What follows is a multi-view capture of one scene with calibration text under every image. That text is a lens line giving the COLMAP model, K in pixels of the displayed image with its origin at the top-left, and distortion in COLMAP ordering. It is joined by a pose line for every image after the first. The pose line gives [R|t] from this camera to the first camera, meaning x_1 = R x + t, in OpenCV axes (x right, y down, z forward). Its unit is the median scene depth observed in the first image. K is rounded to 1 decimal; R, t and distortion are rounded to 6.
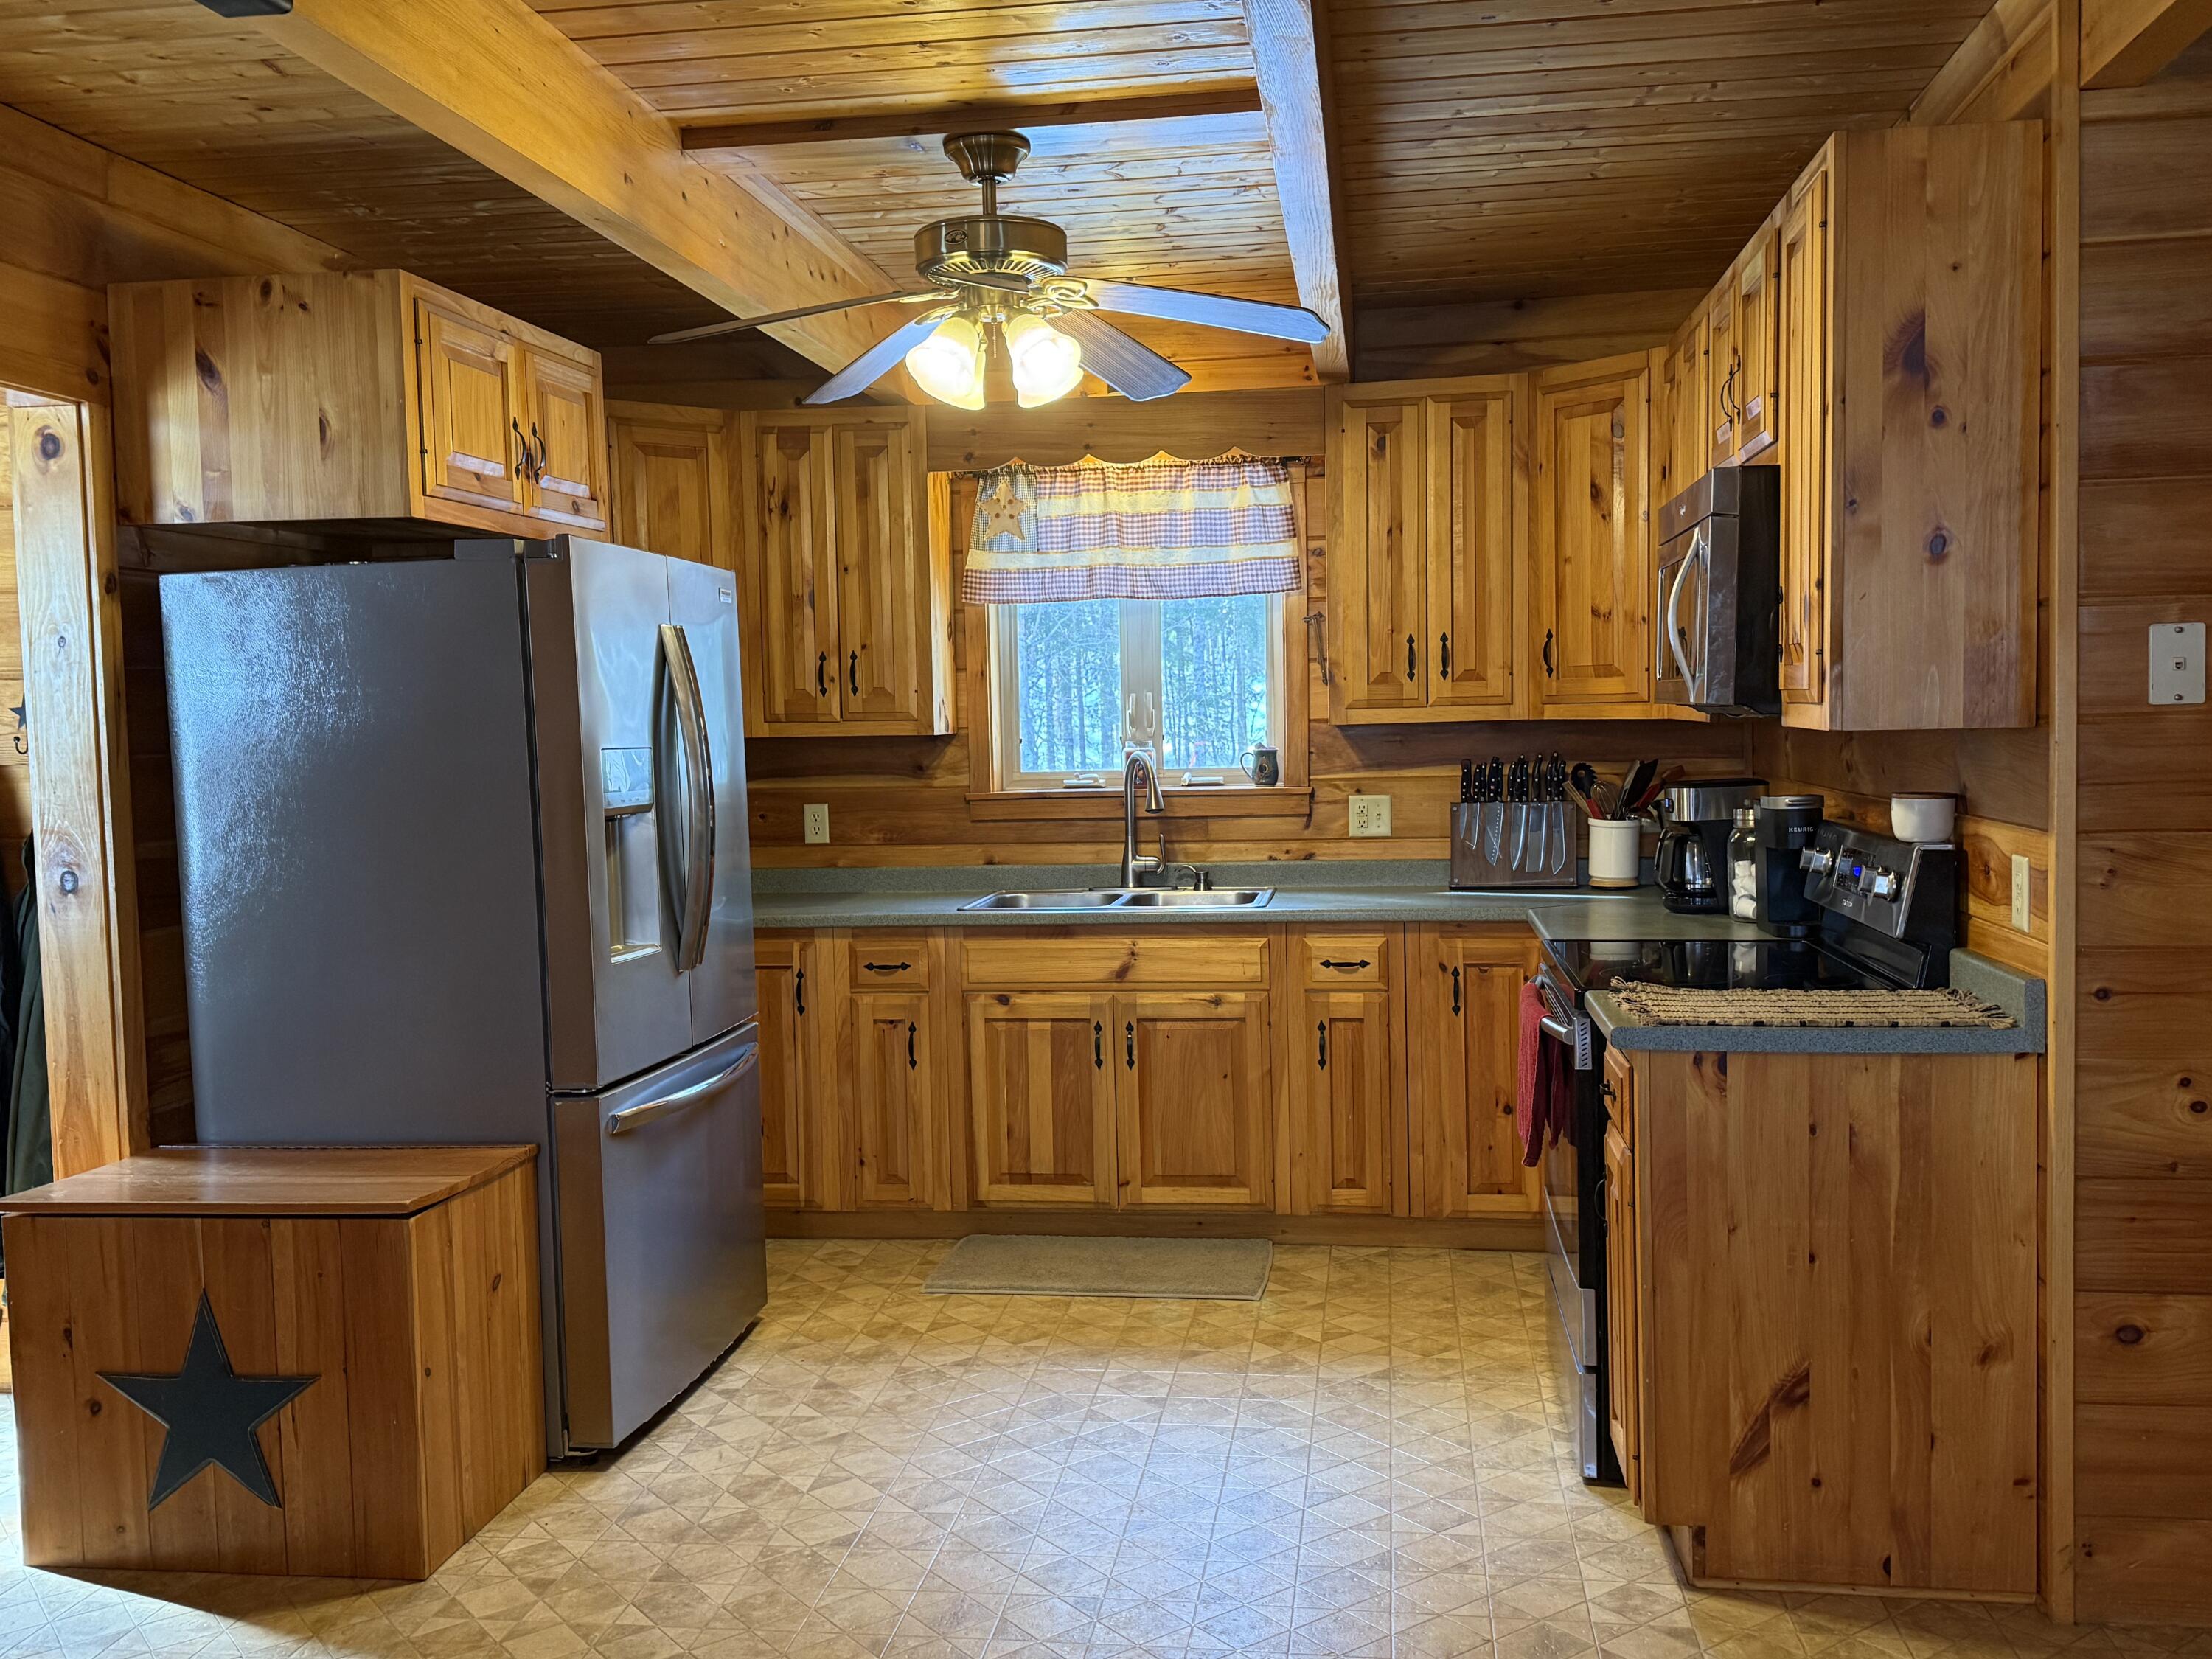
lens RADIAL K [[1919.7, 0, 1114.5], [0, 1919.7, 835.6], [0, 0, 1]] dist [0.170728, -0.368333]
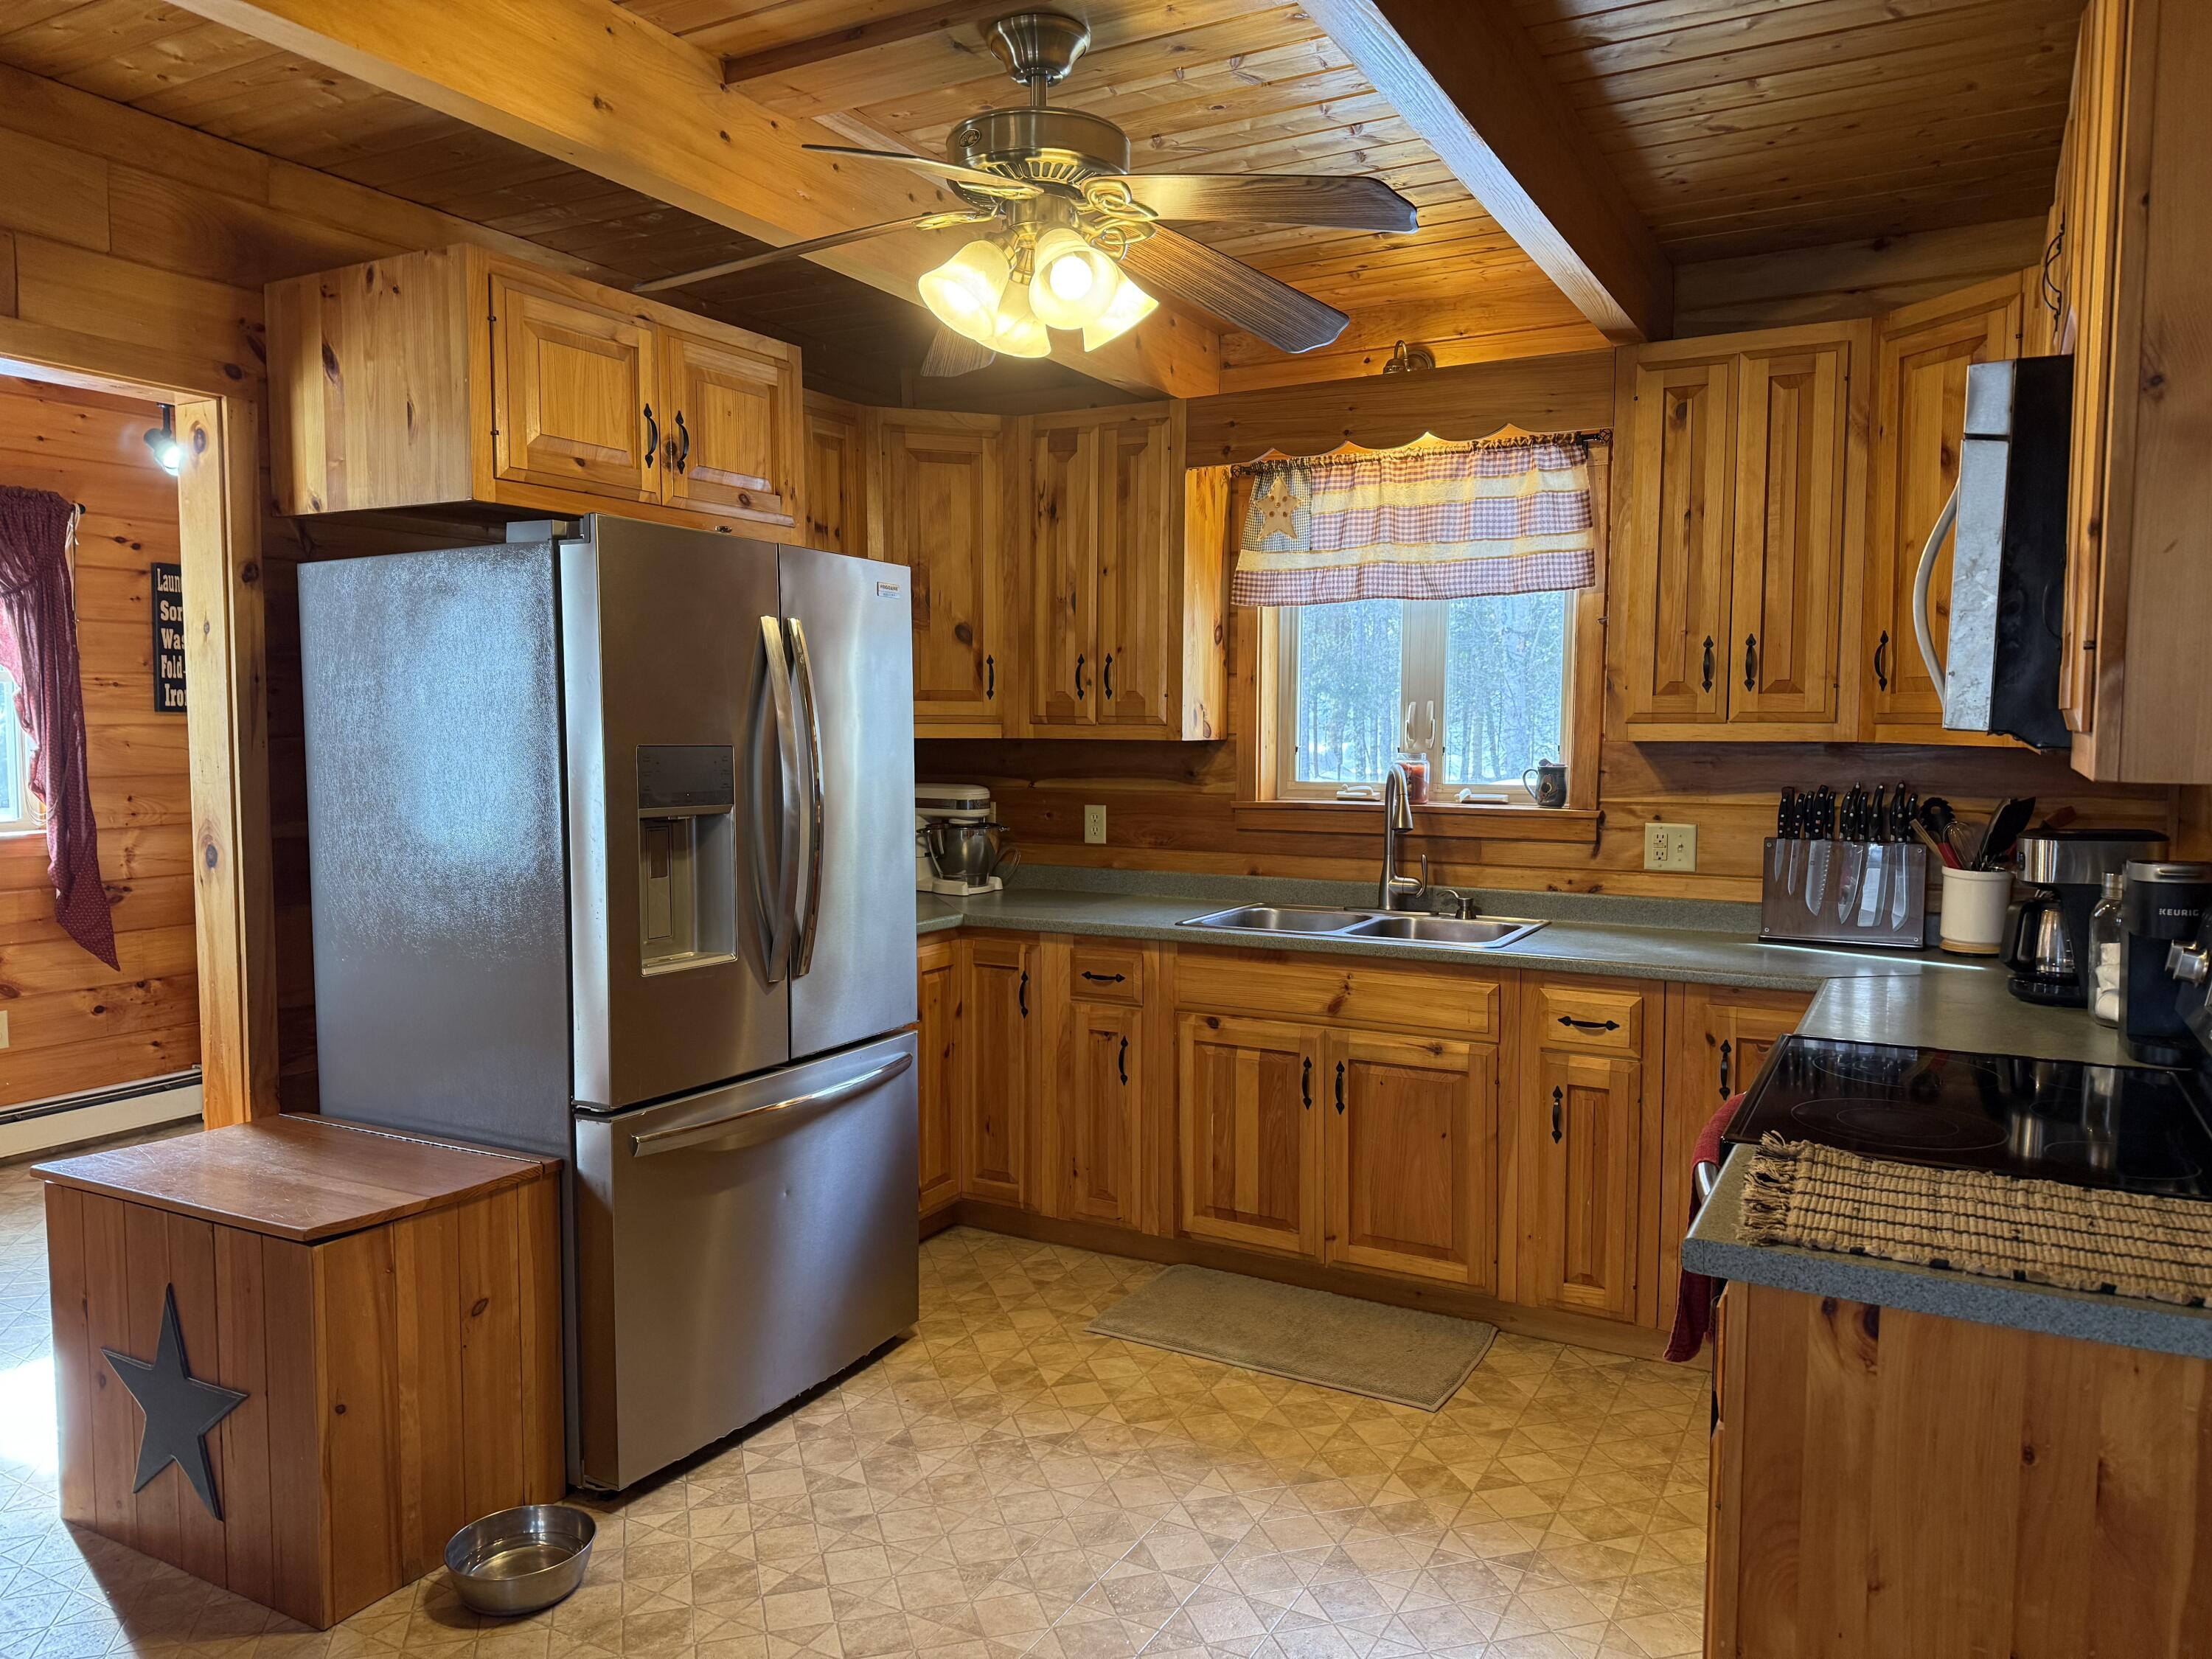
lens RADIAL K [[1528.1, 0, 1106.0], [0, 1528.1, 829.5], [0, 0, 1]] dist [0.149222, -0.265578]
pose [[0.935497, 0.049496, -0.349852, 0.152657], [-0.046403, 0.998774, 0.017224, -0.020208], [0.350276, 0.000121, 0.936647, 0.279896]]
